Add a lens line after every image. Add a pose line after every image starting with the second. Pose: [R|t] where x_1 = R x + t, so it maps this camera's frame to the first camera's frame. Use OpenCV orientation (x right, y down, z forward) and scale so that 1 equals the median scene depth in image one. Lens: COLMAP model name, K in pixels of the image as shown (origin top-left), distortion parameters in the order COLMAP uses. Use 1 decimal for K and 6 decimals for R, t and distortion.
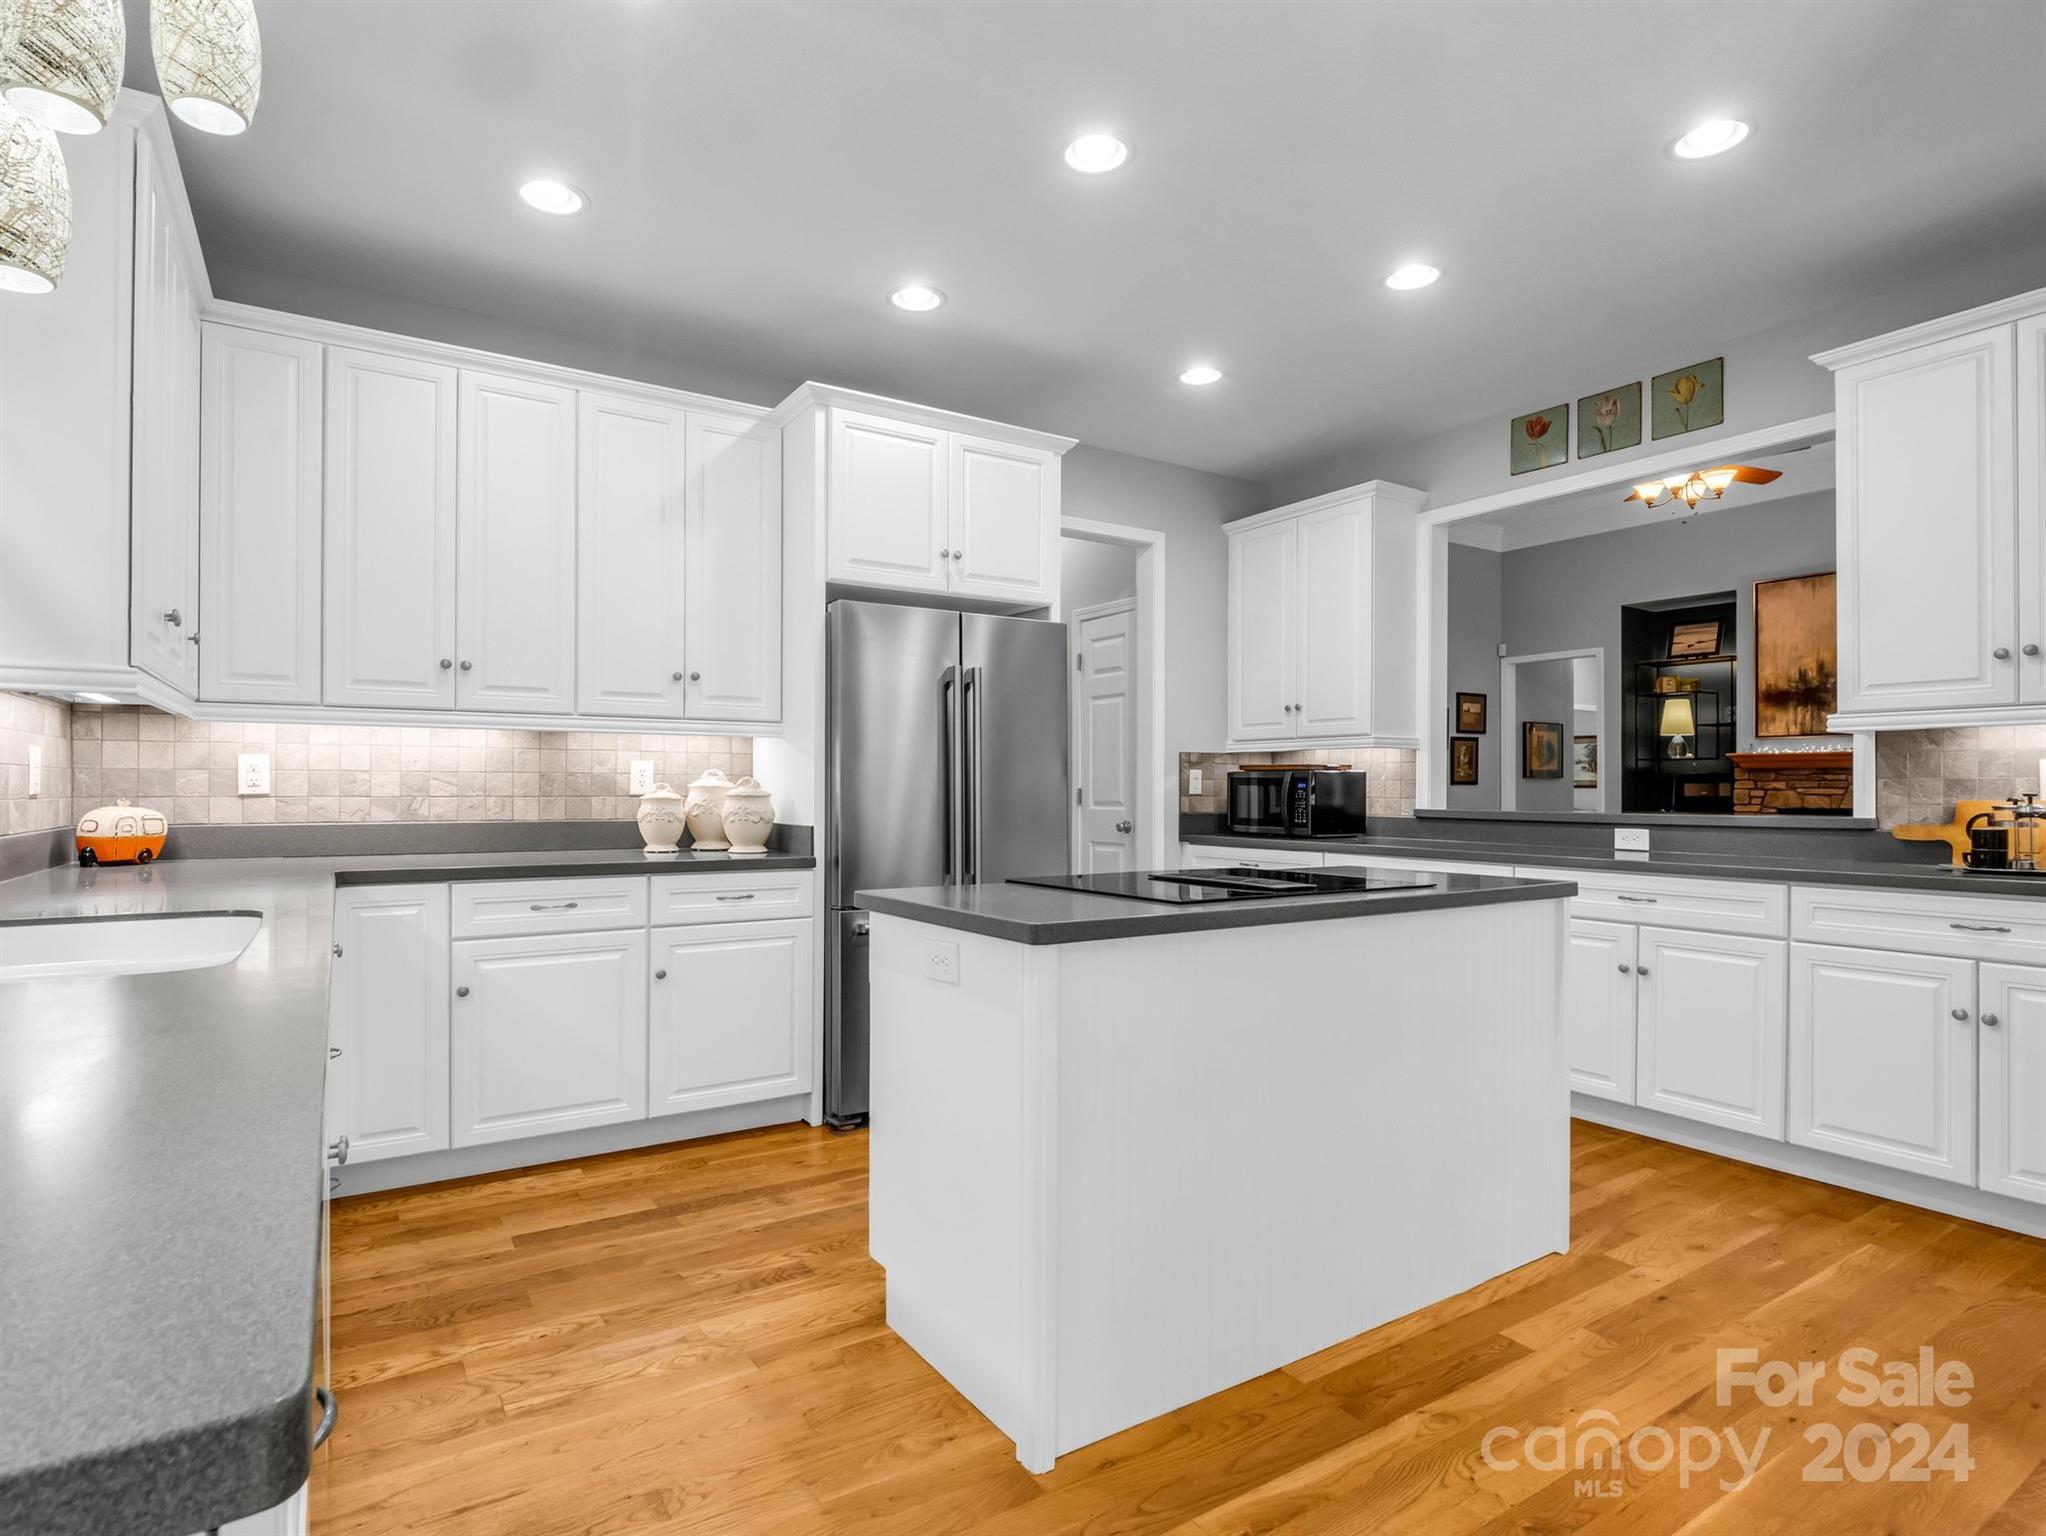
lens RADIAL K [[1040.4, 0, 989.1], [0, 1040.4, 780.3], [0, 0, 1]] dist [-0.015796, -0.003451]
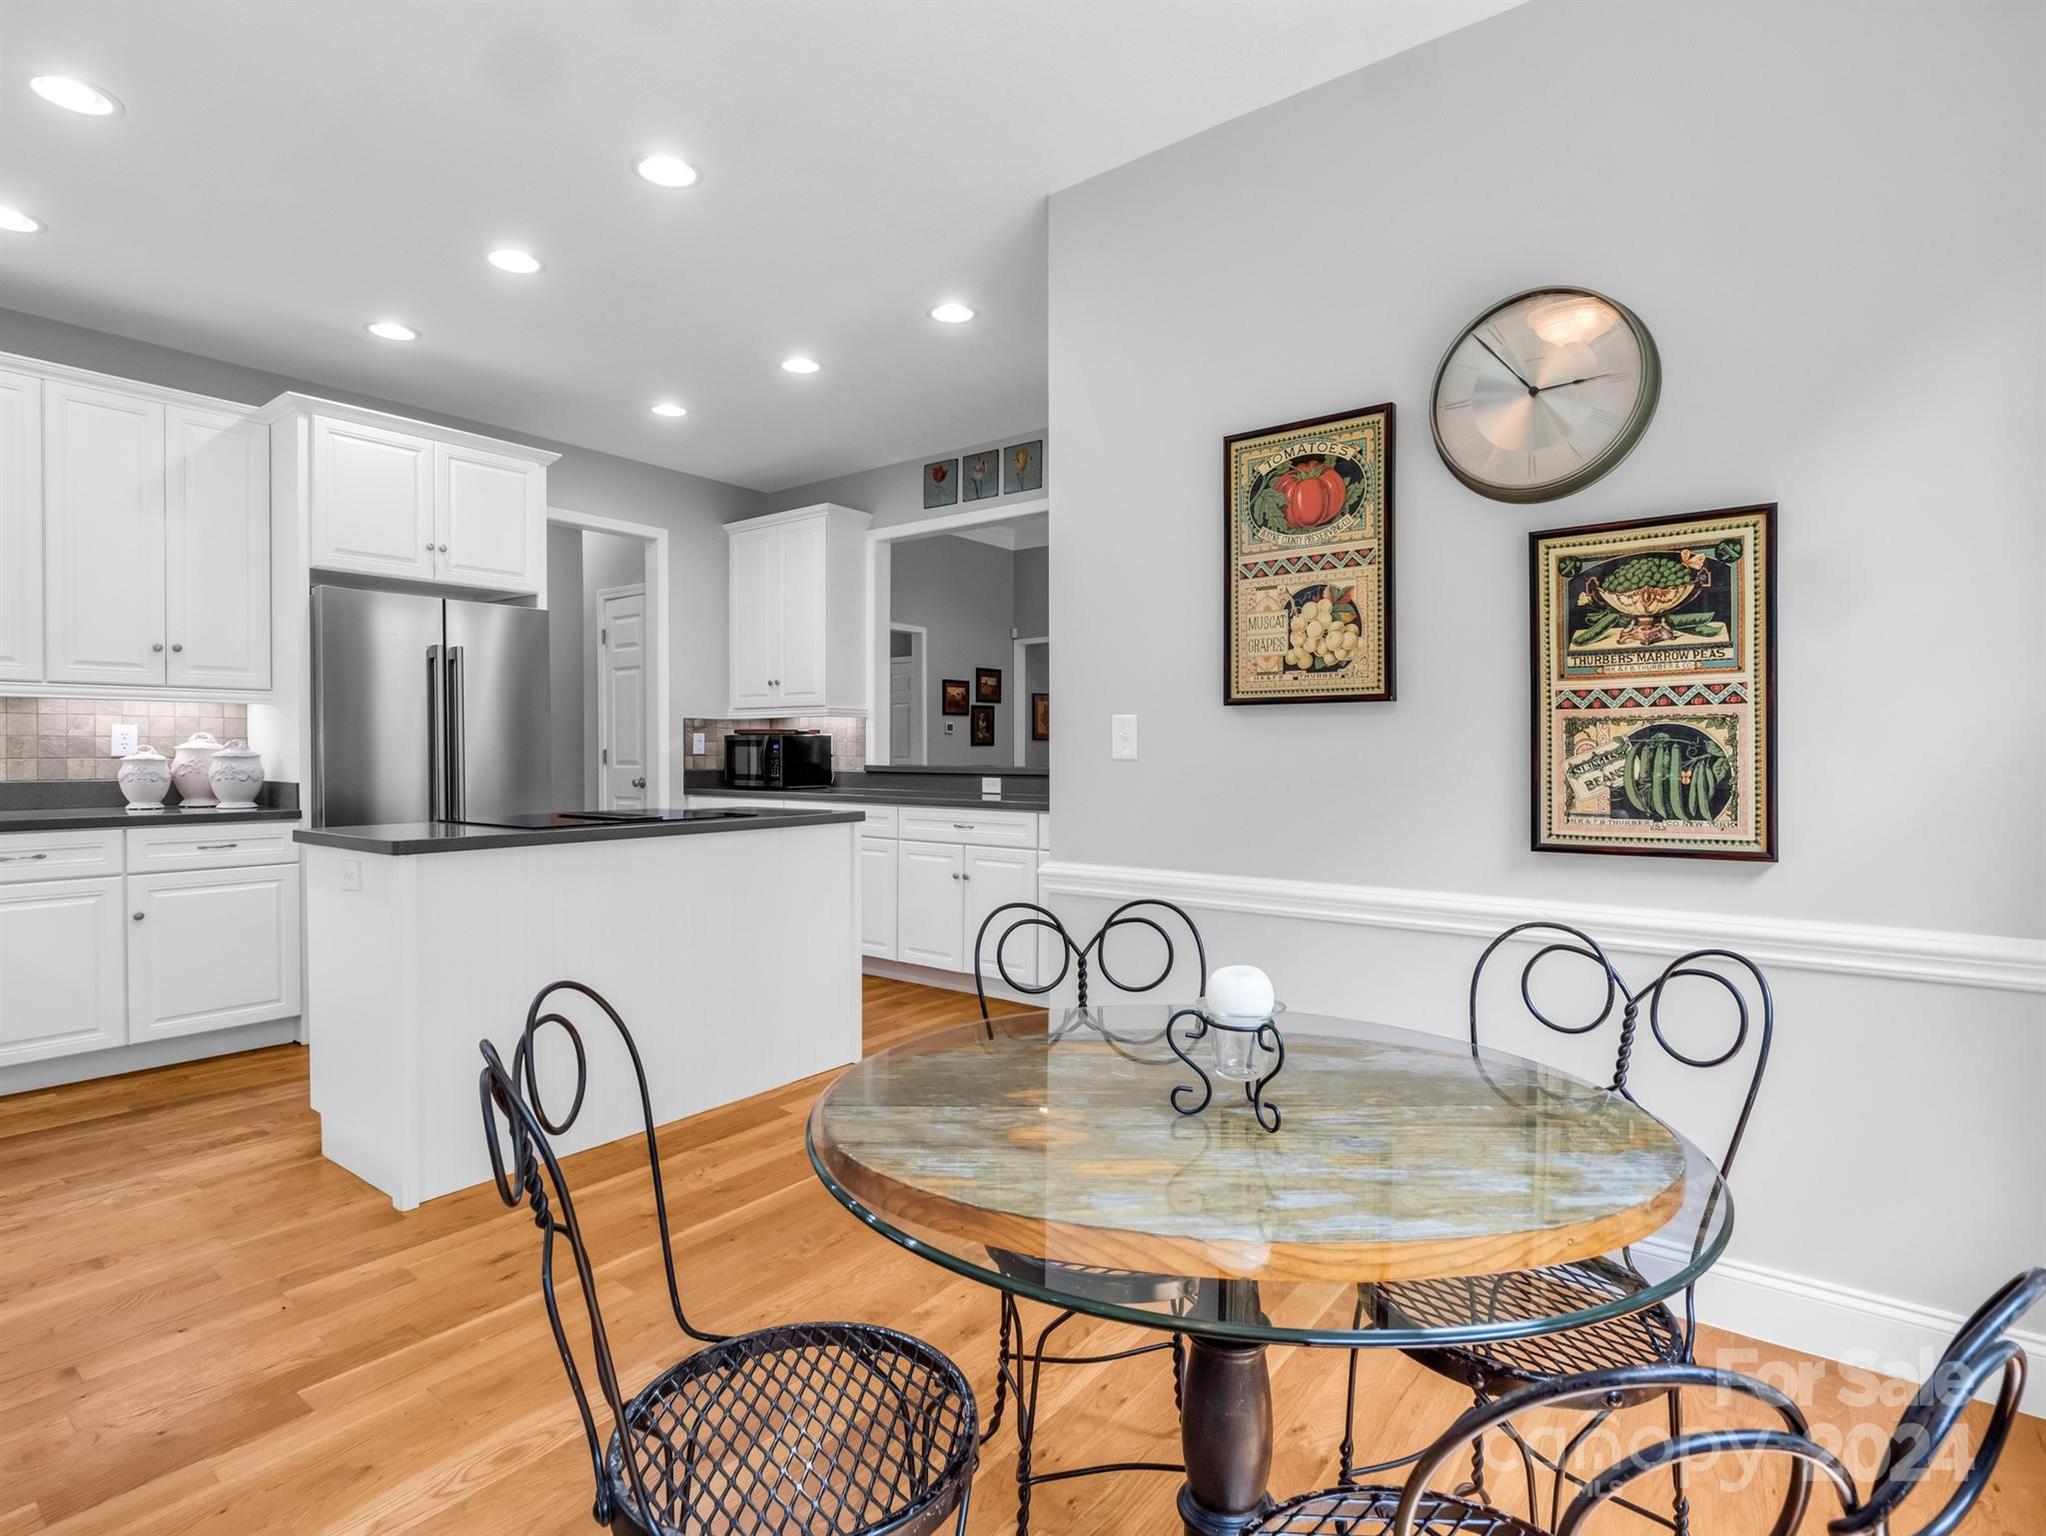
lens RADIAL K [[1040.4, 0, 980.3], [0, 1040.4, 764.1], [0, 0, 1]] dist [-0.015796, -0.003451]
pose [[0.945270, -0.007004, 0.326213, 0.160890], [-0.000107, 0.999763, 0.021774, -0.001093], [-0.326288, -0.020617, 0.945046, -0.302065]]
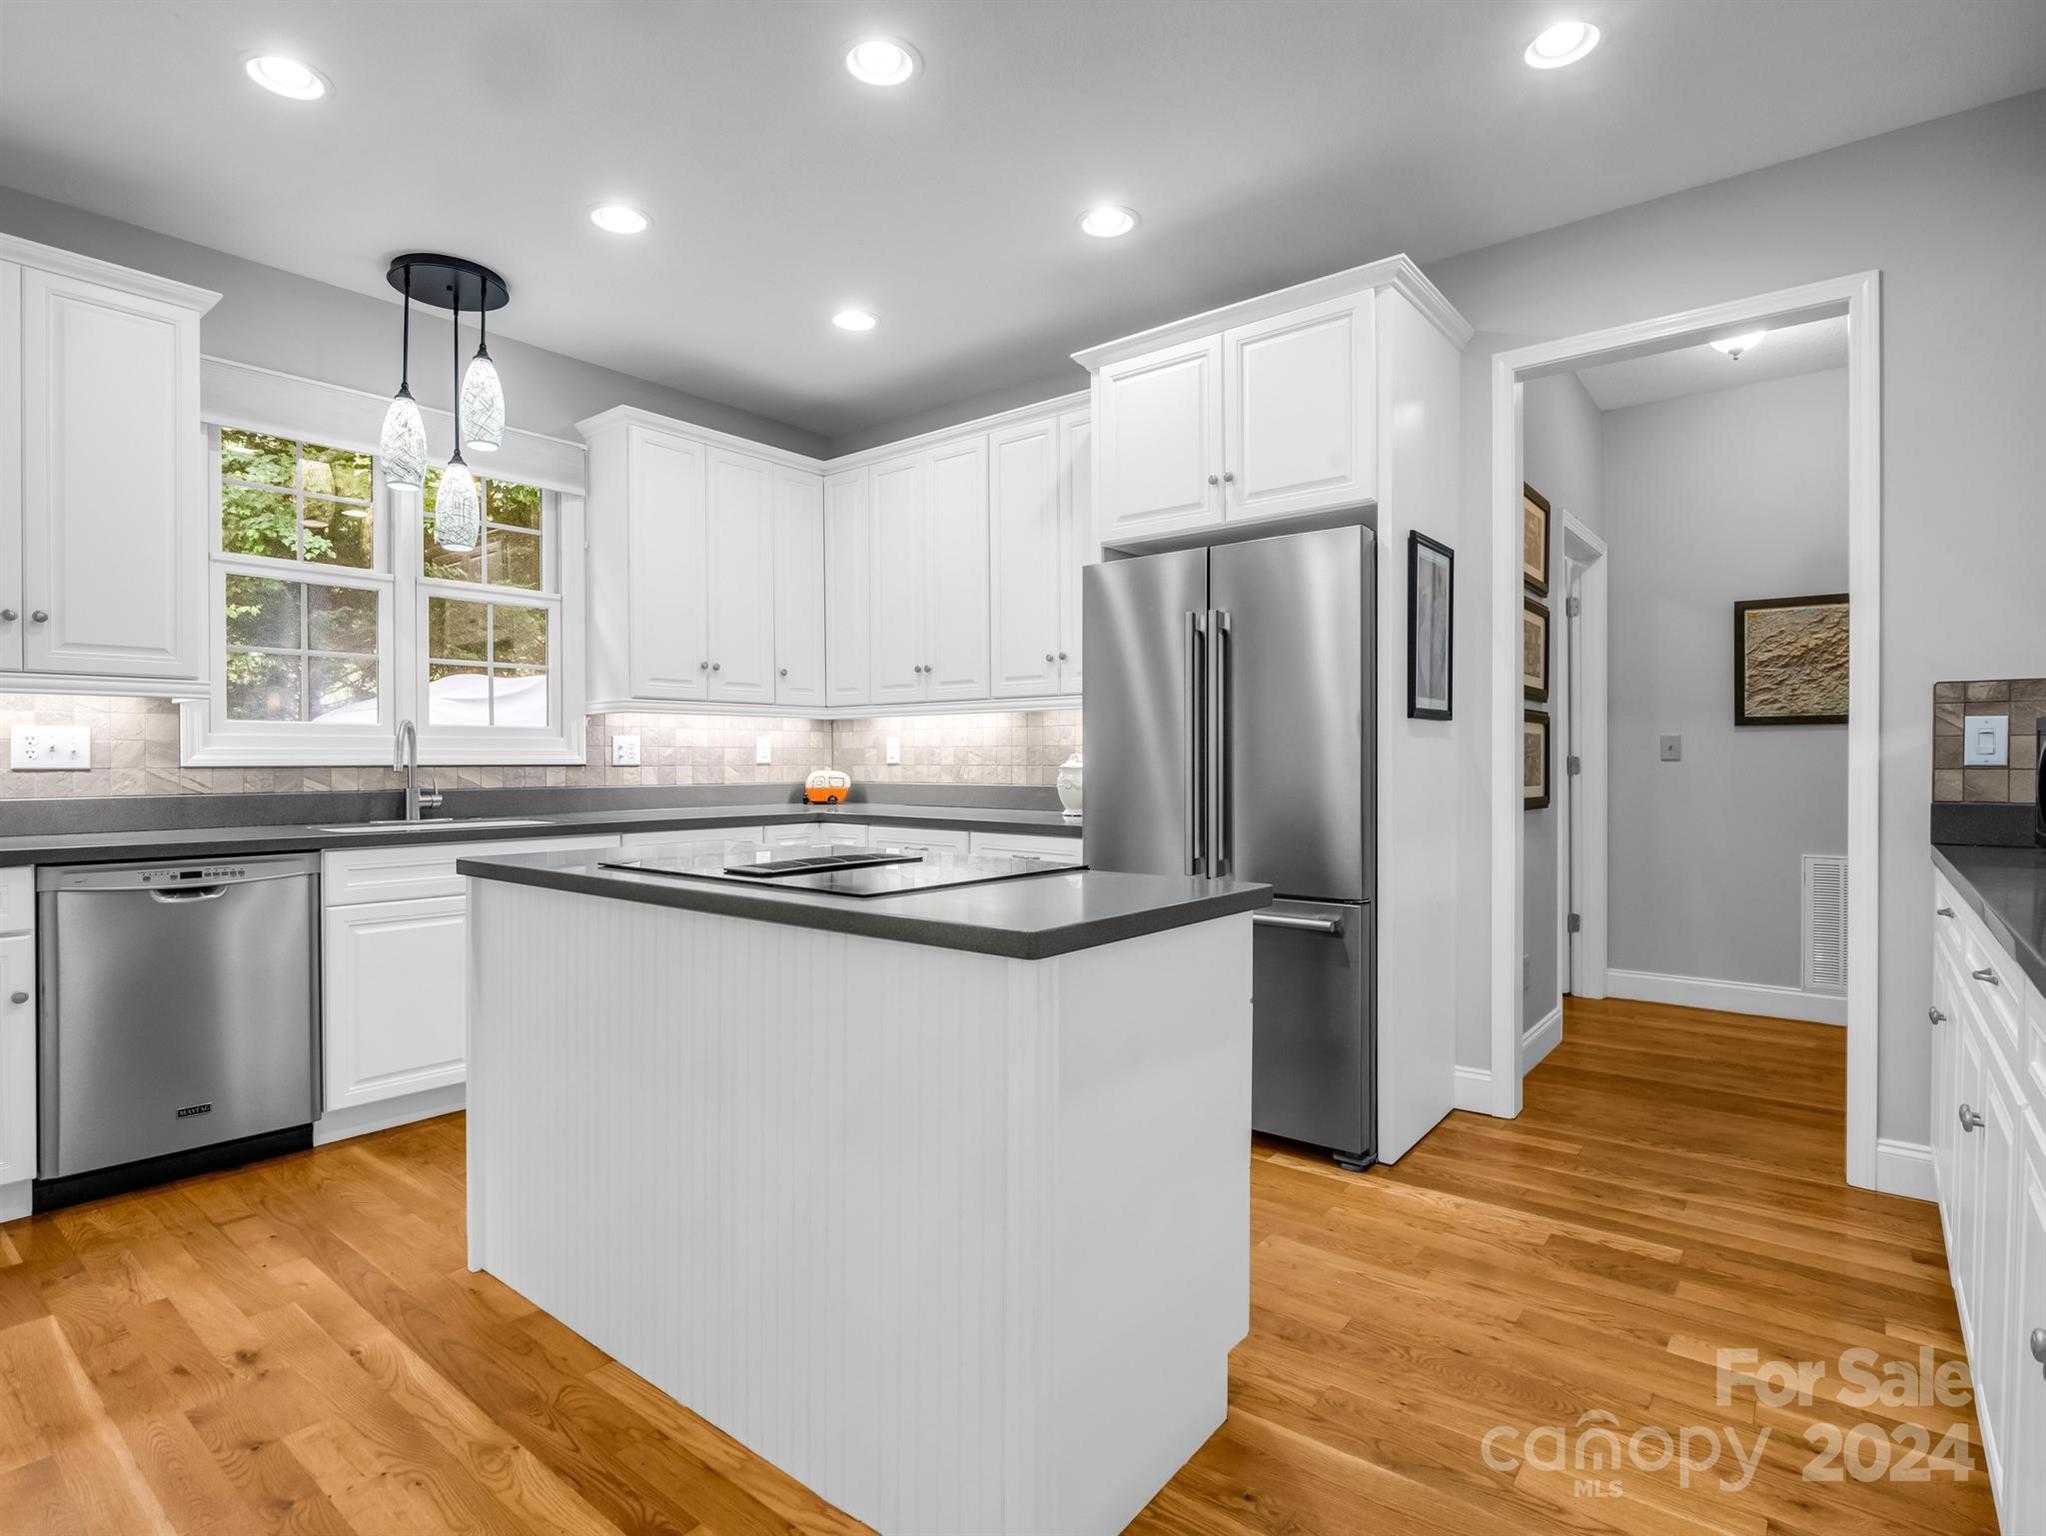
lens RADIAL K [[1040.4, 0, 1006.2], [0, 1040.4, 769.9], [0, 0, 1]] dist [-0.015796, -0.003451]
pose [[0.331134, 0.005511, -0.943568, 0.699710], [0.010546, 0.999899, 0.009541, 0.008425], [0.943525, -0.013110, 0.331042, 0.554147]]
